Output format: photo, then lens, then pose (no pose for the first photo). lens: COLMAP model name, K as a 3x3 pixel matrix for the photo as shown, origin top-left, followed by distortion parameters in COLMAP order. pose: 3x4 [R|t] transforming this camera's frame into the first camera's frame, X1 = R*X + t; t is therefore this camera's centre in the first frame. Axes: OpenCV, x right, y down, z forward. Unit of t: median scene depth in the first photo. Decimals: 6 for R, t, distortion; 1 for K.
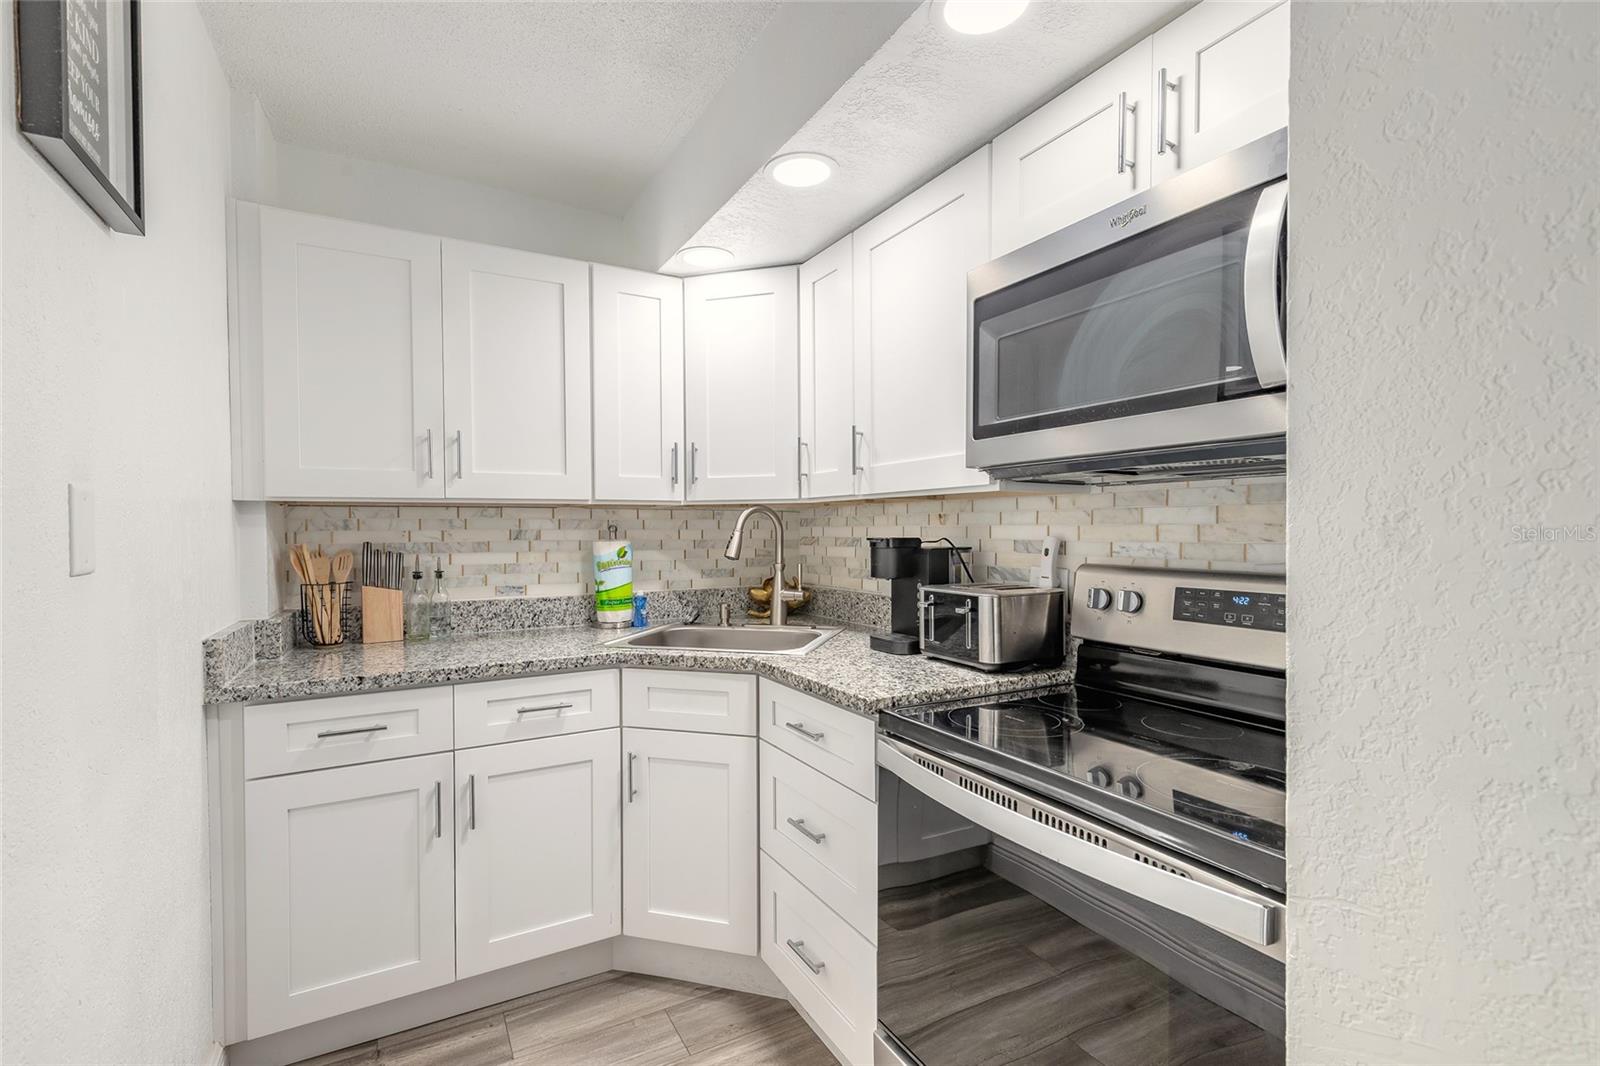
lens RADIAL K [[720.2, 0, 798.6], [0, 720.2, 537.4], [0, 0, 1]] dist [0.005655, -0.000365]
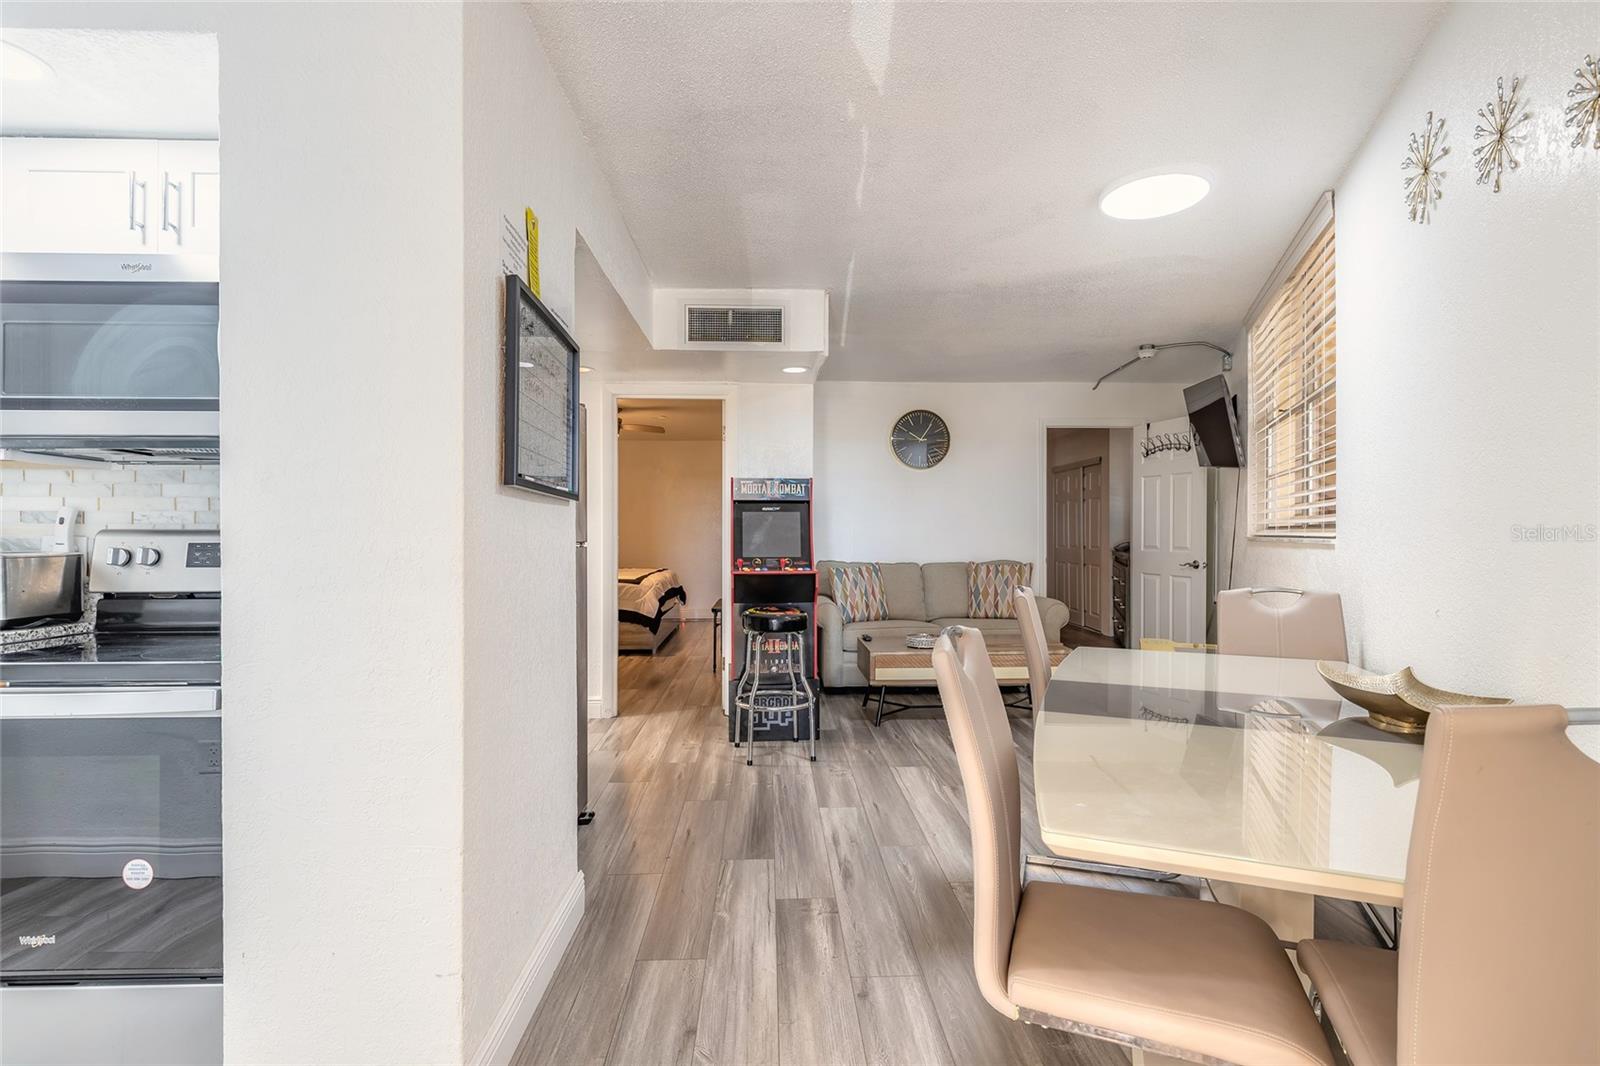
lens RADIAL K [[759.4, 0, 799.7], [0, 759.4, 535.6], [0, 0, 1]] dist [-0.004596, 0.000800]
pose [[0.454106, 0.001732, 0.890946, -0.184640], [0.010126, 0.999923, -0.007105, 0.067522], [-0.890890, 0.012248, 0.454054, -0.563005]]
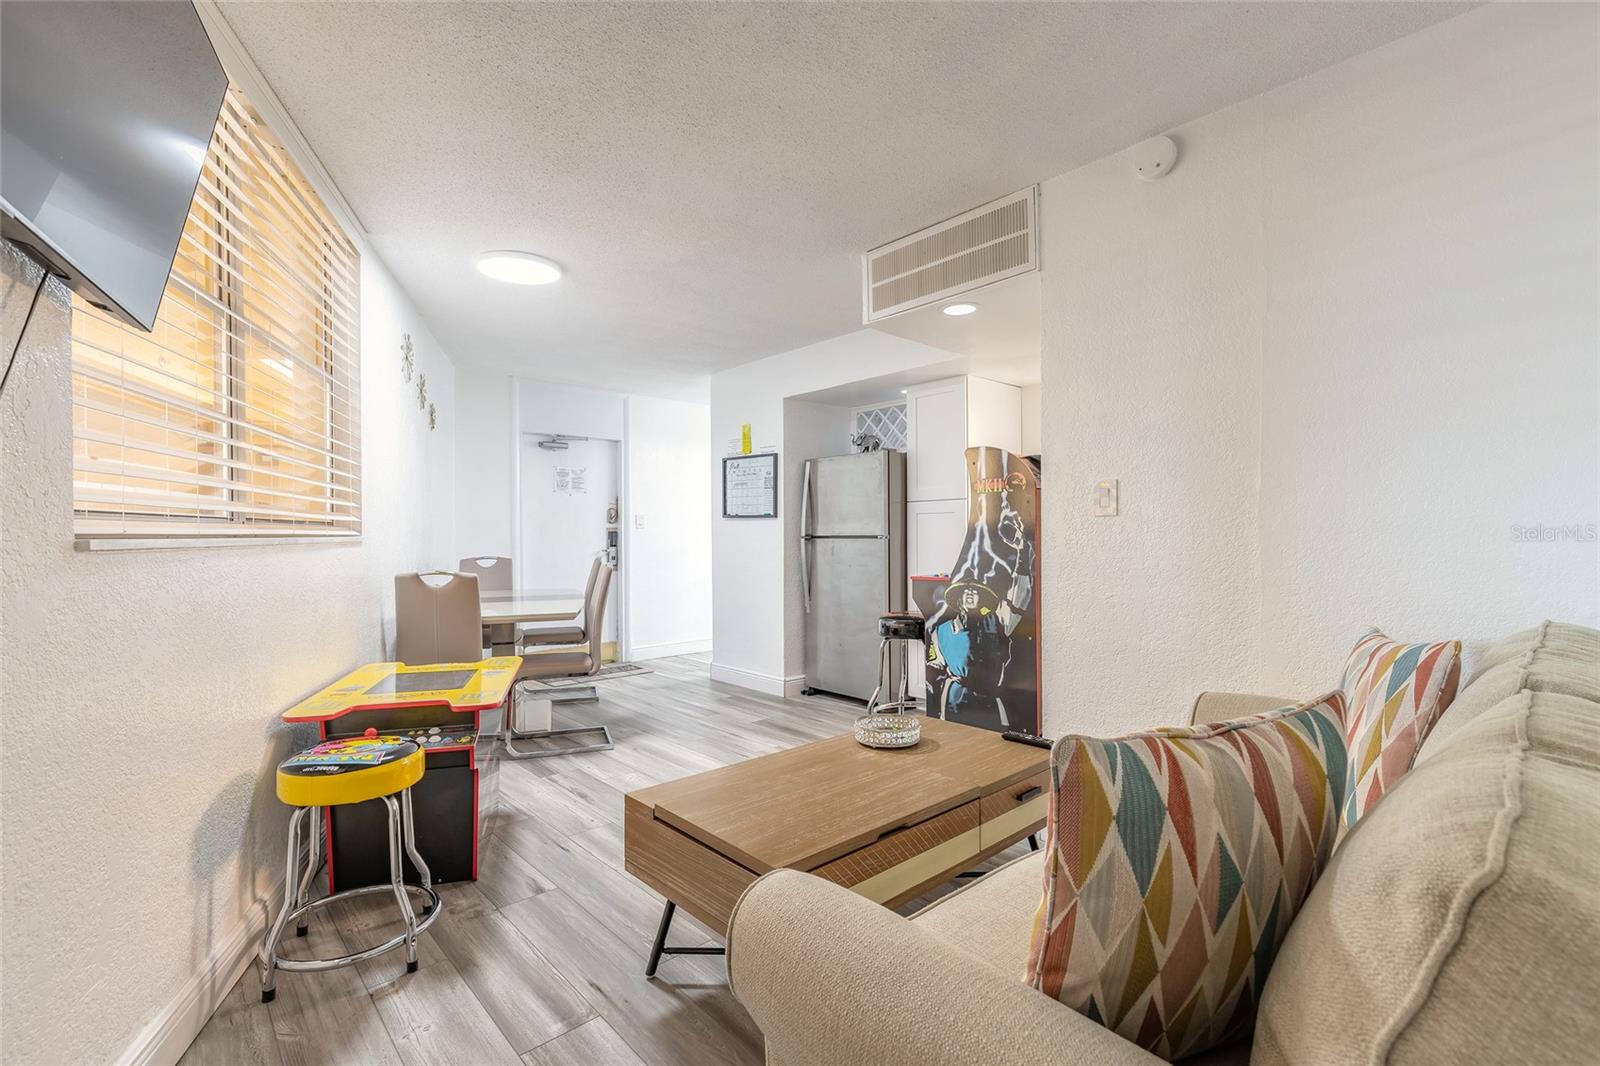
lens RADIAL K [[720.2, 0, 801.2], [0, 720.2, 532.6], [0, 0, 1]] dist [0.005655, -0.000365]
pose [[0.221943, 0.003798, -0.975052, 3.893644], [-0.008565, 0.999961, 0.001946, 0.050655], [0.975022, 0.007920, 0.221967, -0.169713]]
